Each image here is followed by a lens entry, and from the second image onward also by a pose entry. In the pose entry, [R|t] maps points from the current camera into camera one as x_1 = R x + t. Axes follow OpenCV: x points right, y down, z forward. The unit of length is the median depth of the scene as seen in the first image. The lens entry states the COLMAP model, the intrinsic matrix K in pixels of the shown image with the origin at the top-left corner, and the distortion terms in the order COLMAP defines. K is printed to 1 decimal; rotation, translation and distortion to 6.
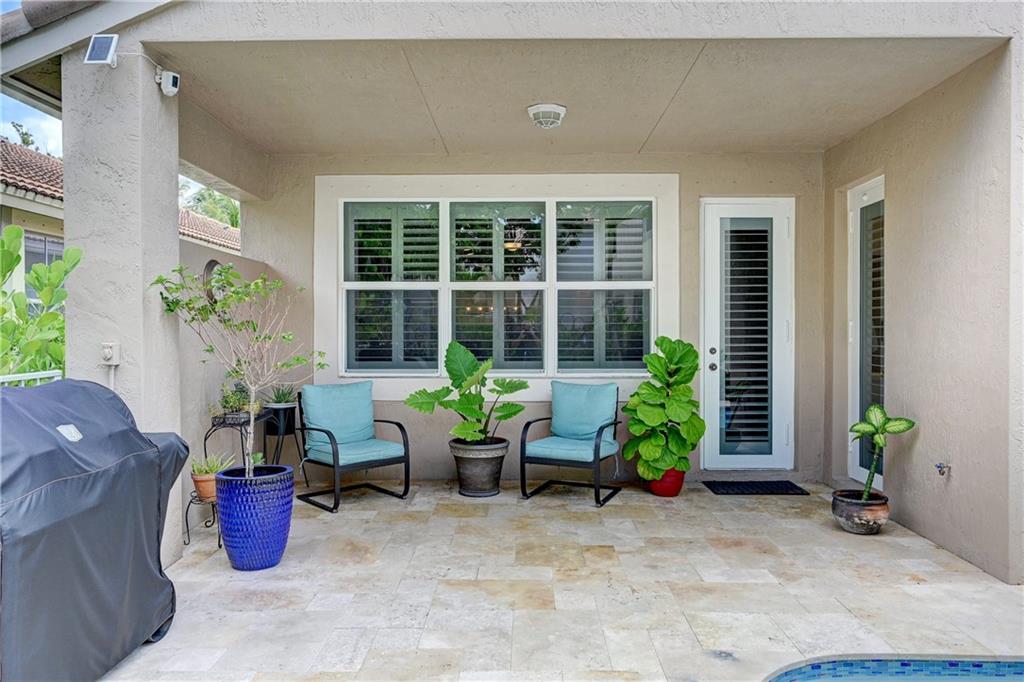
lens RADIAL K [[751.4, 0, 512.6], [0, 751.4, 341.6], [0, 0, 1]] dist [0.013639, 0.006382]
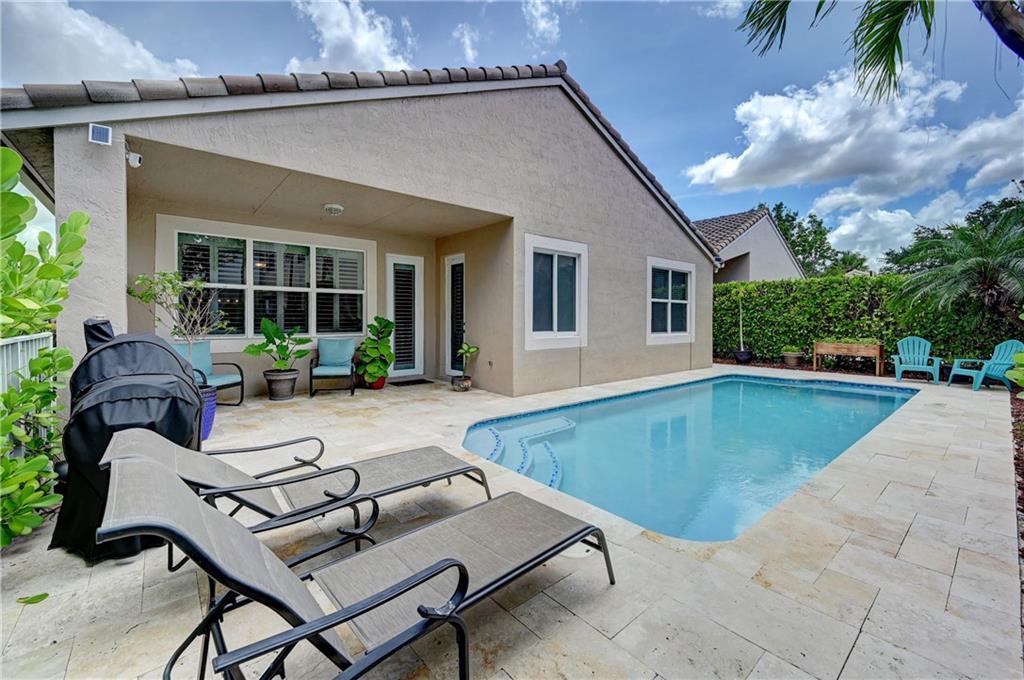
lens RADIAL K [[405.7, 0, 510.9], [0, 405.7, 331.0], [0, 0, 1]] dist [0.004351, 0.000847]
pose [[0.759458, -0.016129, 0.650357, -0.274151], [0.004271, 0.999795, 0.019807, 0.014569], [-0.650543, -0.012265, 0.759371, -0.152542]]
